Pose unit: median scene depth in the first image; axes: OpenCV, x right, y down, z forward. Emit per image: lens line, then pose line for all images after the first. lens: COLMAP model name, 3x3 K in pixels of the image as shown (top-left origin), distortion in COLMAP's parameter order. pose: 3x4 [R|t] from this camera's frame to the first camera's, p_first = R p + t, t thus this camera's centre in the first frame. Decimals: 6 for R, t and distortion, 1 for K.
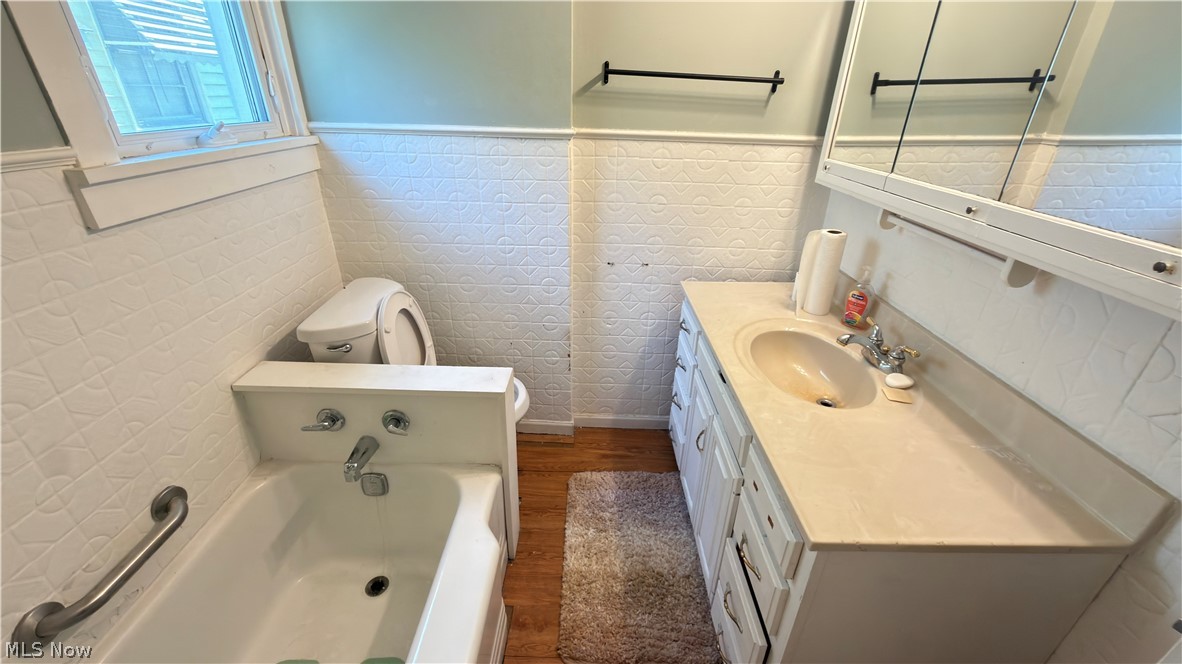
lens RADIAL K [[472.4, 0, 590.3], [0, 472.4, 331.3], [0, 0, 1]] dist [0.001320, 0.001191]
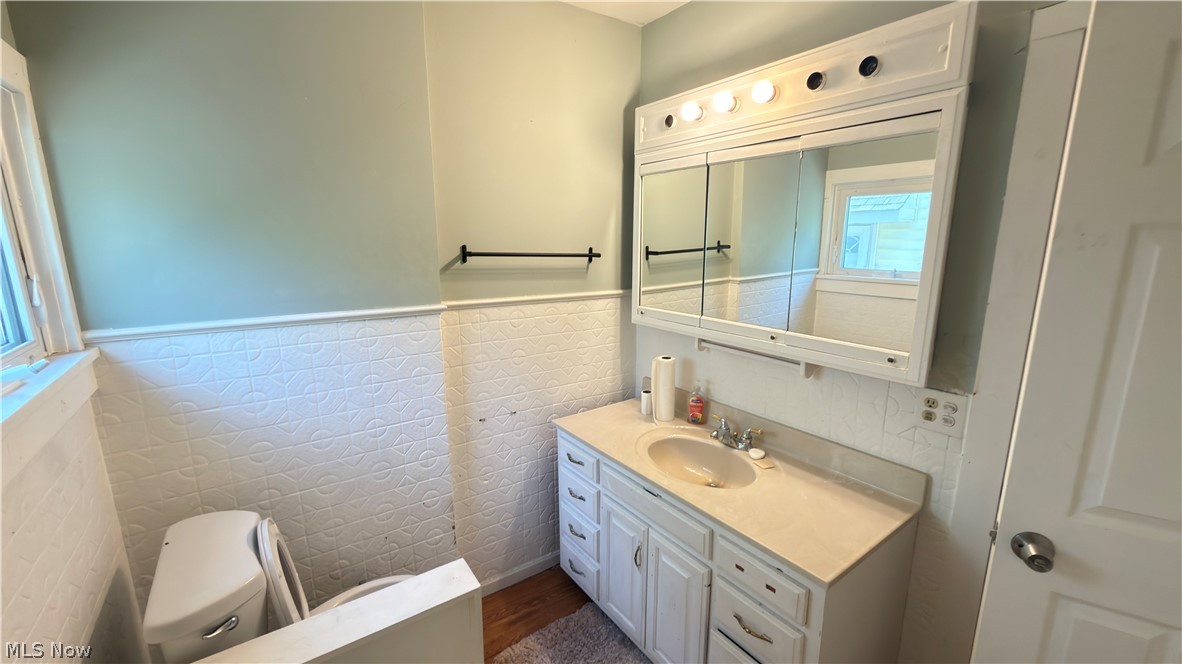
lens RADIAL K [[472.4, 0, 589.8], [0, 472.4, 332.2], [0, 0, 1]] dist [0.001320, 0.001191]
pose [[0.813831, -0.135949, 0.564975, -0.371558], [0.274209, 0.947040, -0.167107, -0.102897], [-0.512336, 0.290918, 0.808009, 0.001795]]
